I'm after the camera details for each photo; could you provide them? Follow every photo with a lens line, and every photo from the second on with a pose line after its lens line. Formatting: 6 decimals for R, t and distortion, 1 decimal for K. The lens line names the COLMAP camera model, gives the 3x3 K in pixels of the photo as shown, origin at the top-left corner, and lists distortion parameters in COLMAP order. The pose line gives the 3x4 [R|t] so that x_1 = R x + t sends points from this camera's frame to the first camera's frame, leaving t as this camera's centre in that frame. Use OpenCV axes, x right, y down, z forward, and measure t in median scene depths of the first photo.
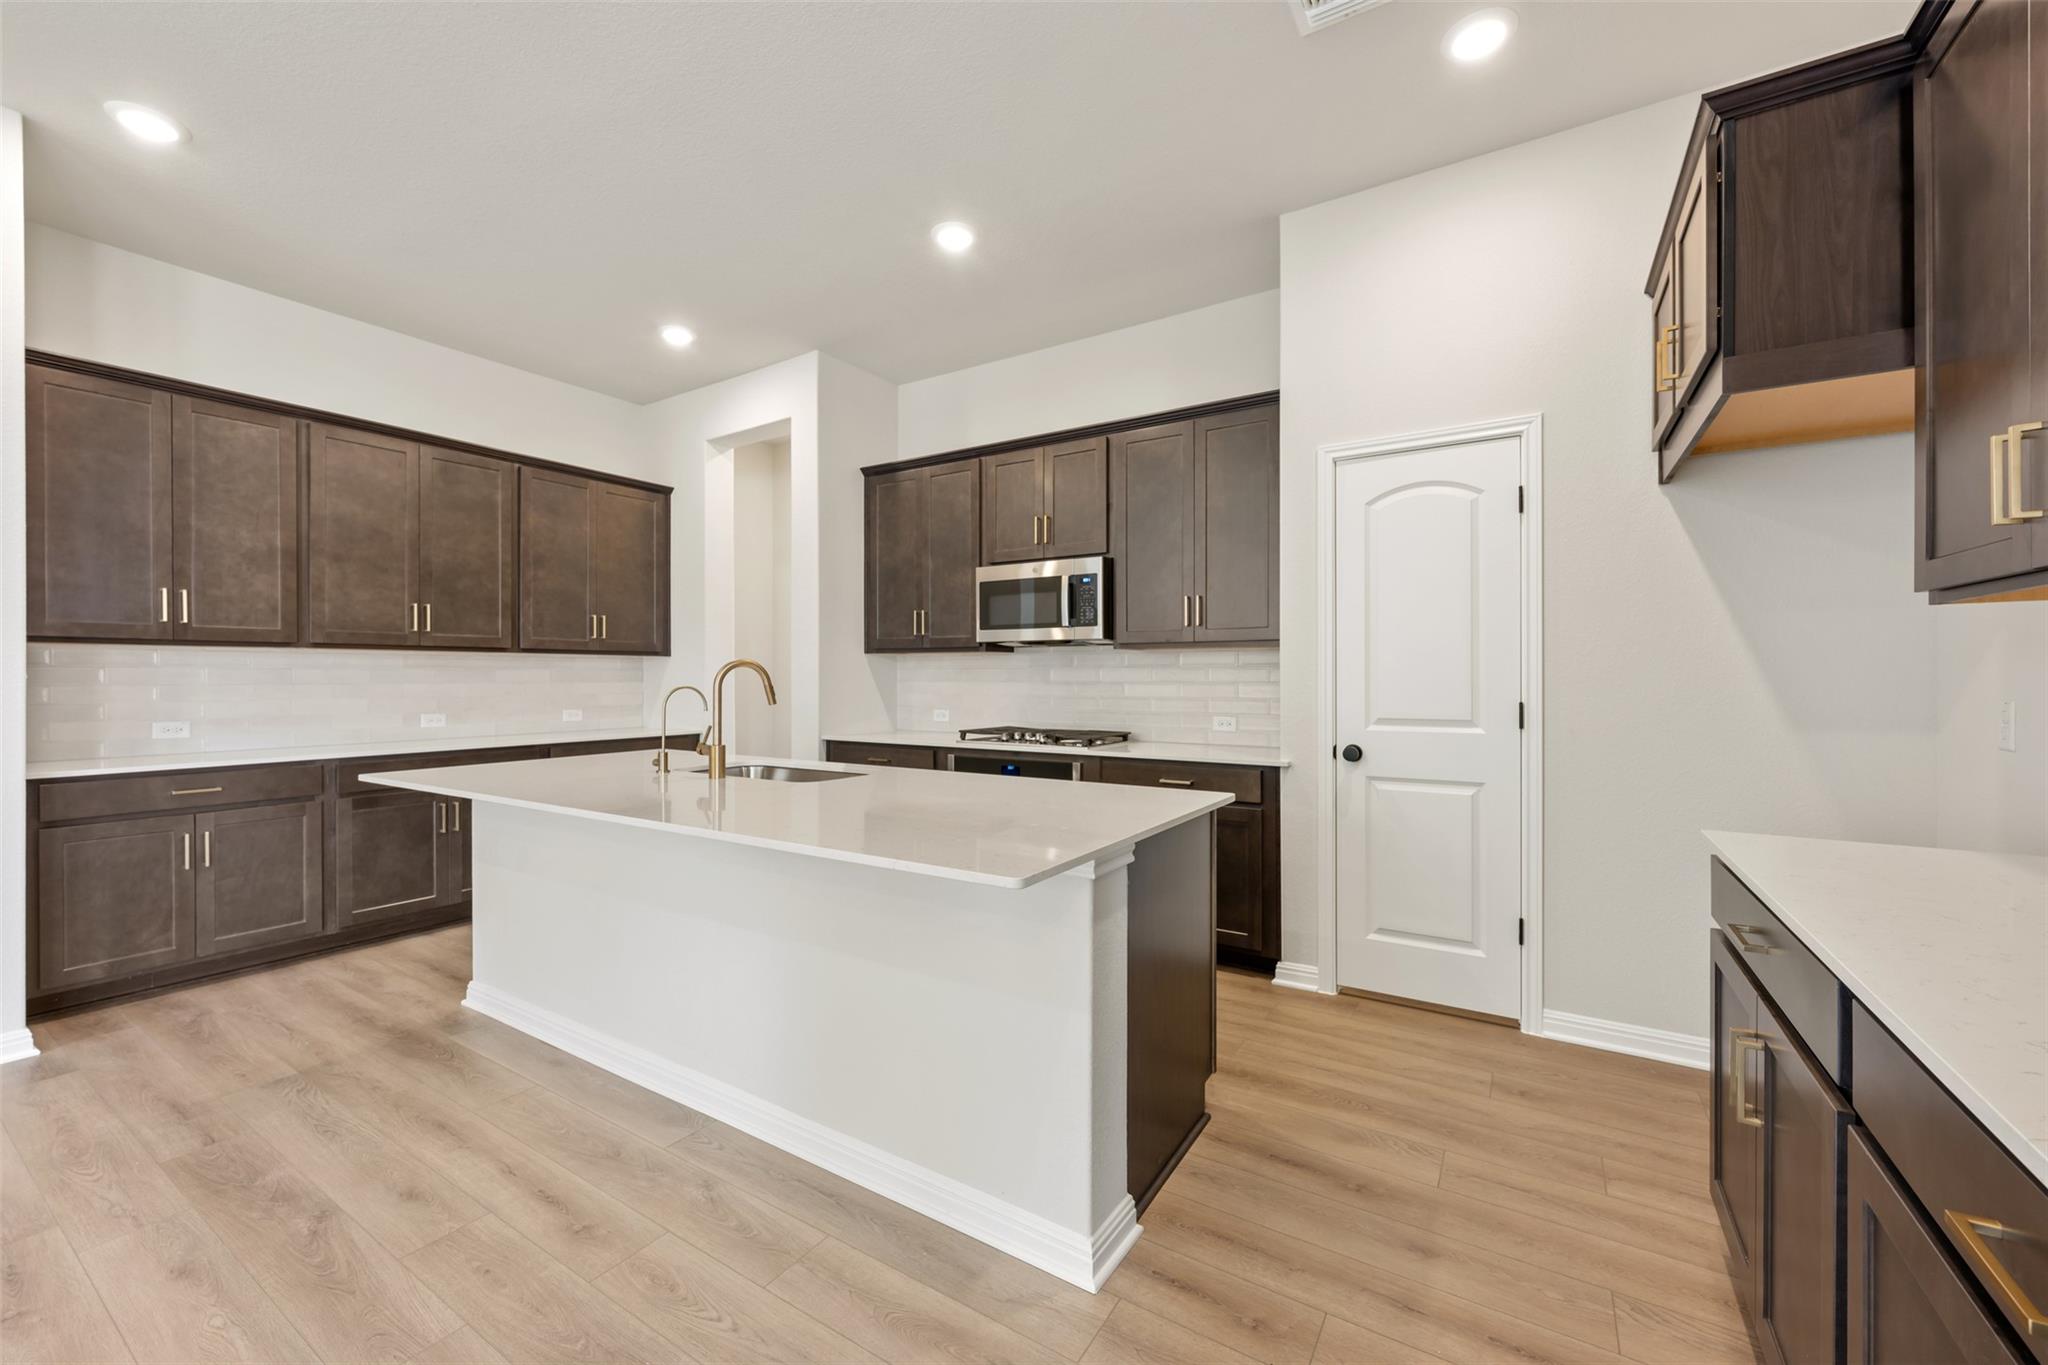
lens RADIAL K [[807.6, 0, 1022.2], [0, 807.6, 680.1], [0, 0, 1]] dist [-0.001052, 0.000273]
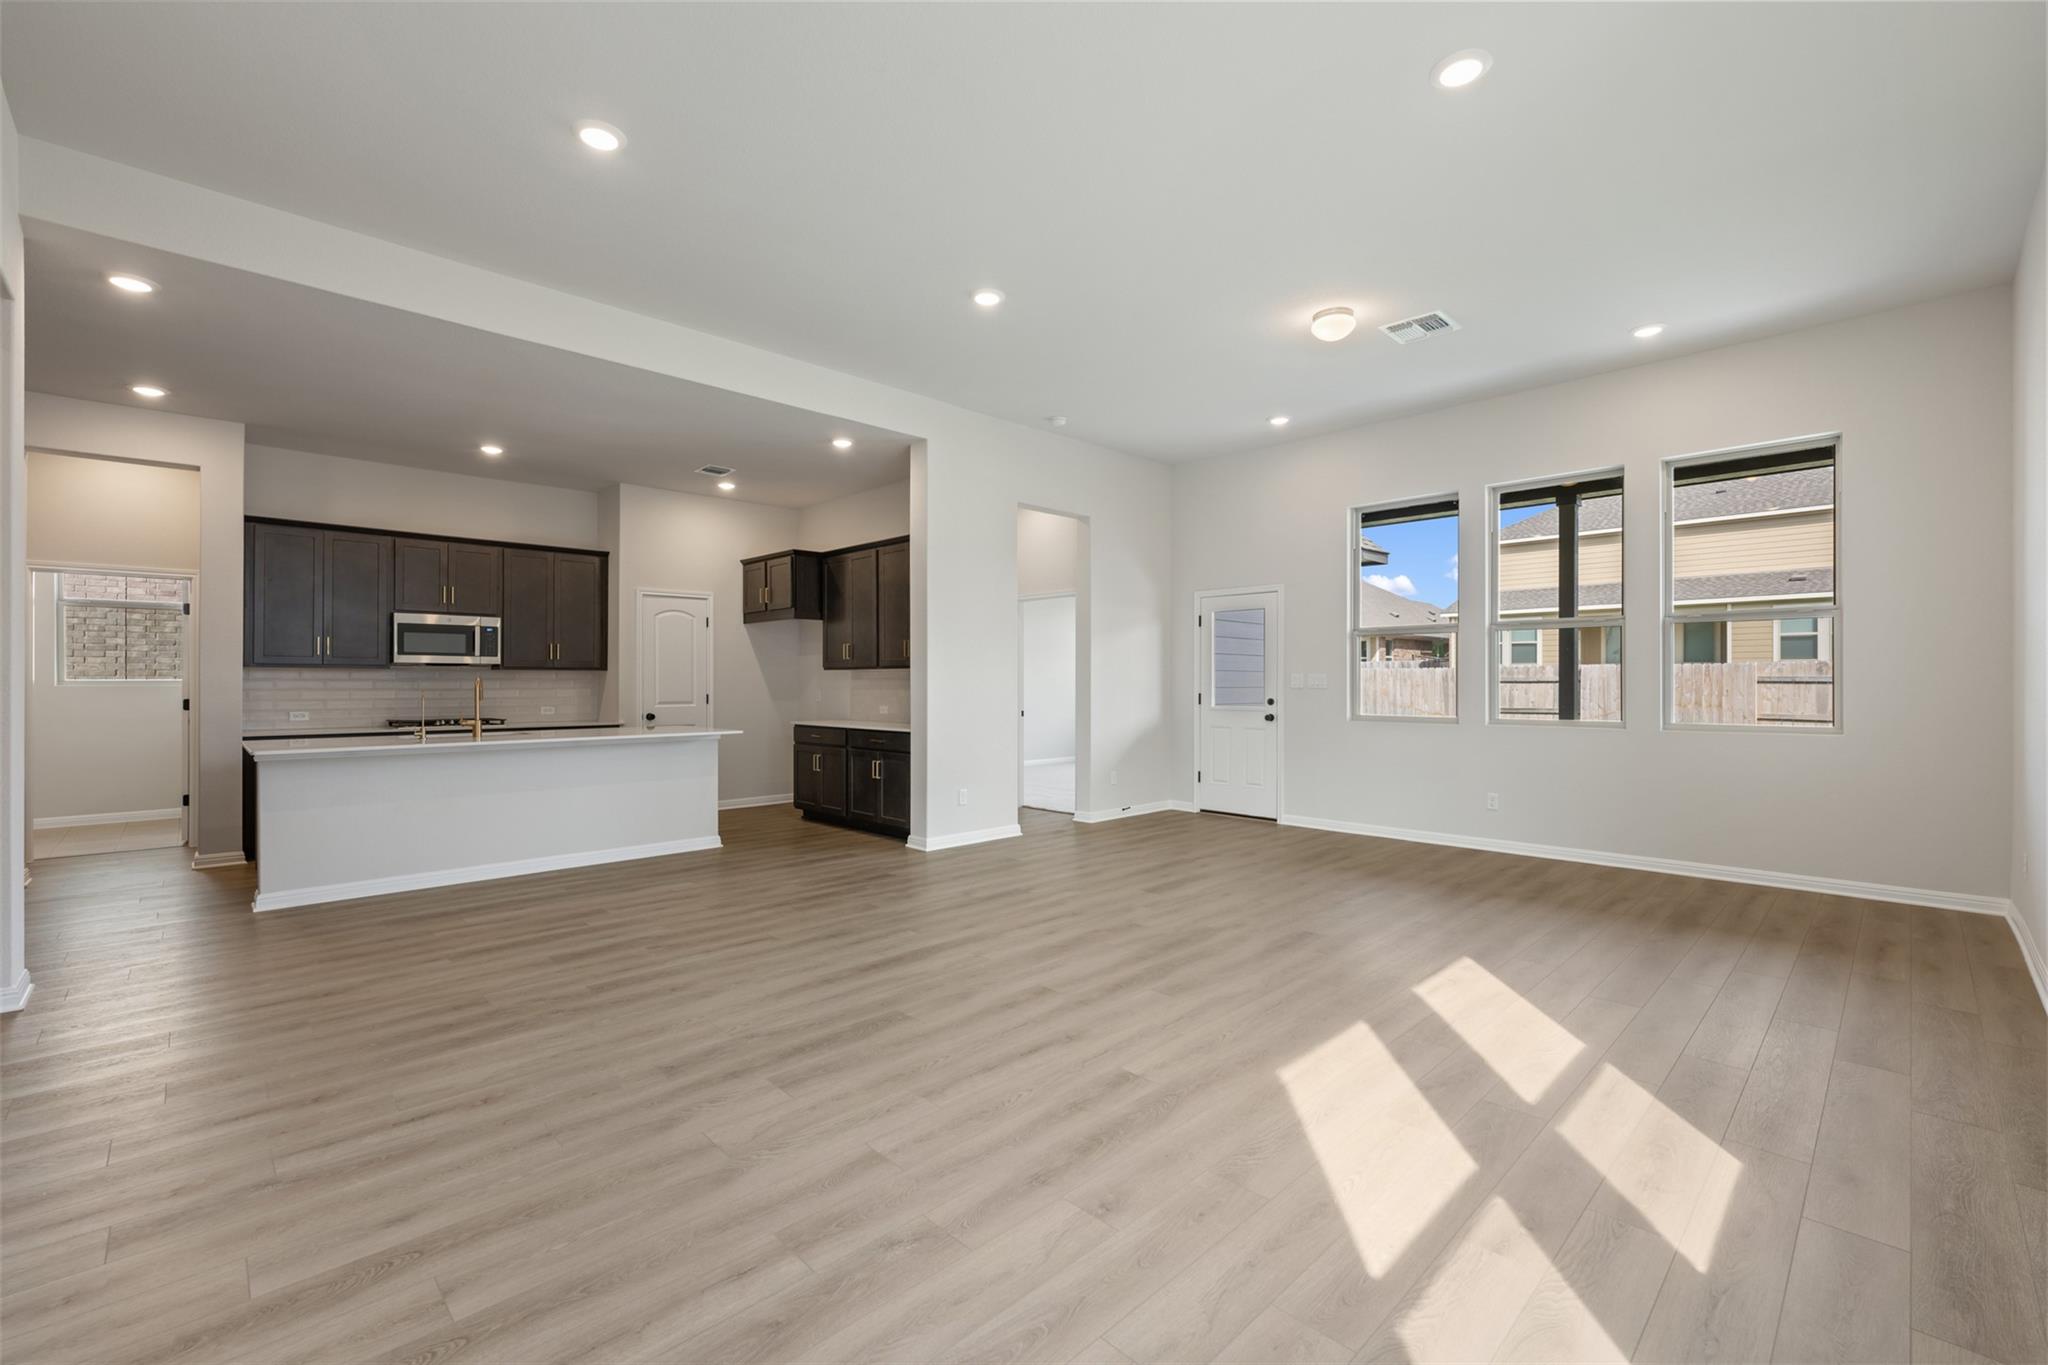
lens RADIAL K [[861.4, 0, 1021.6], [0, 861.4, 681.7], [0, 0, 1]] dist [-0.001141, 0.000083]
pose [[0.233749, 0.002237, 0.972294, -1.515762], [0.005747, 0.999977, -0.003683, 0.001123], [-0.972280, 0.006448, 0.233731, -0.569251]]
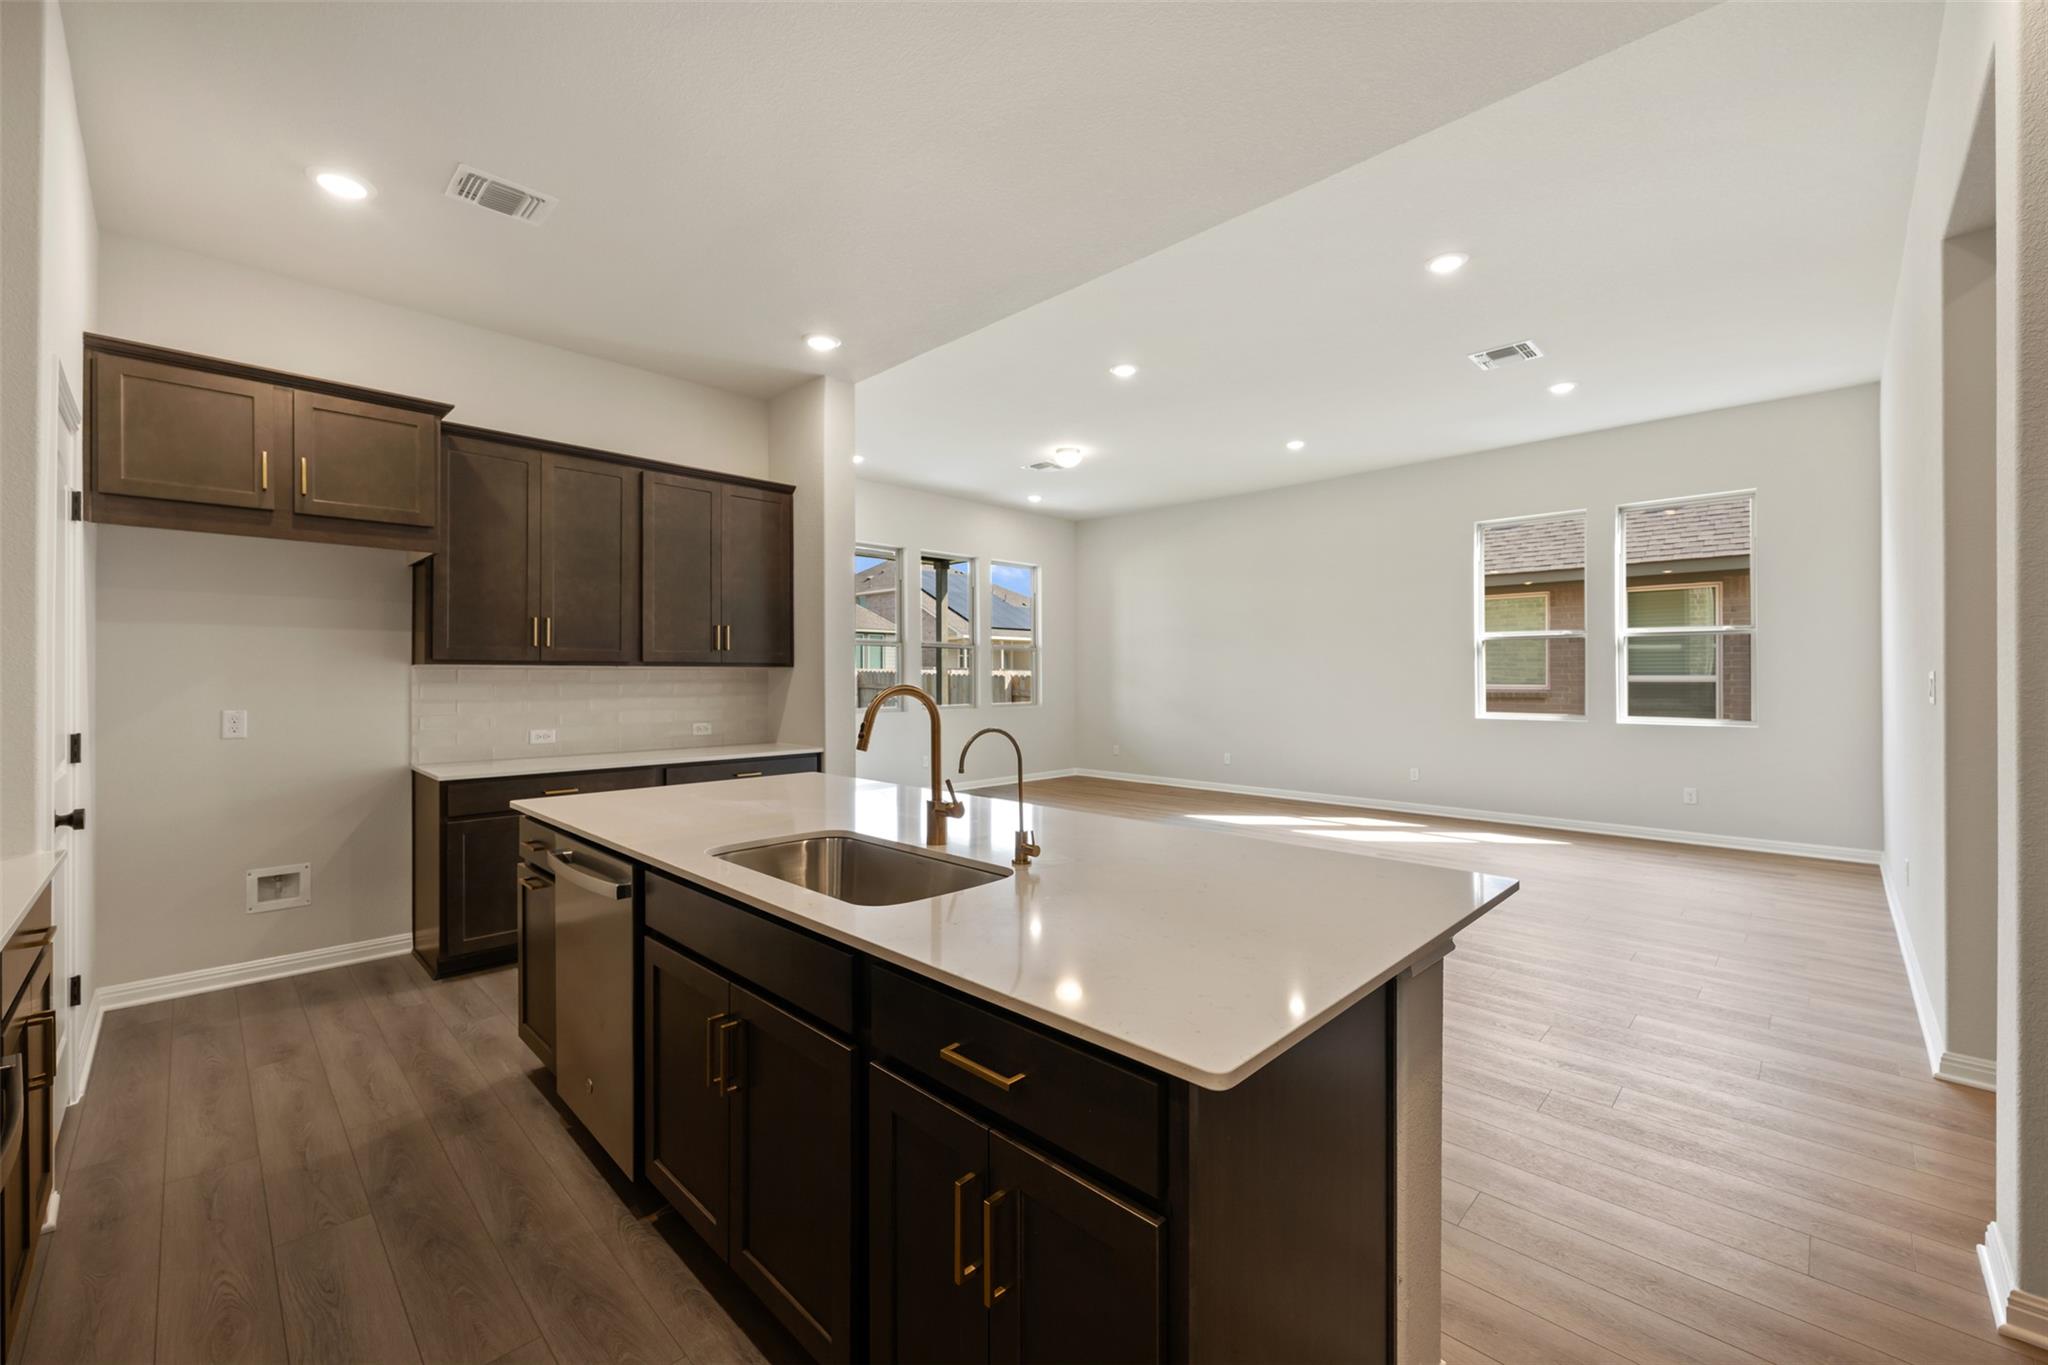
lens RADIAL K [[822.5, 0, 1025.3], [0, 822.5, 675.3], [0, 0, 1]] dist [0.001078, 0.000062]
pose [[-0.977816, 0.002890, 0.209447, -0.442168], [0.003810, 0.999985, 0.003989, -0.026664], [-0.209433, 0.004699, -0.977812, 1.235929]]
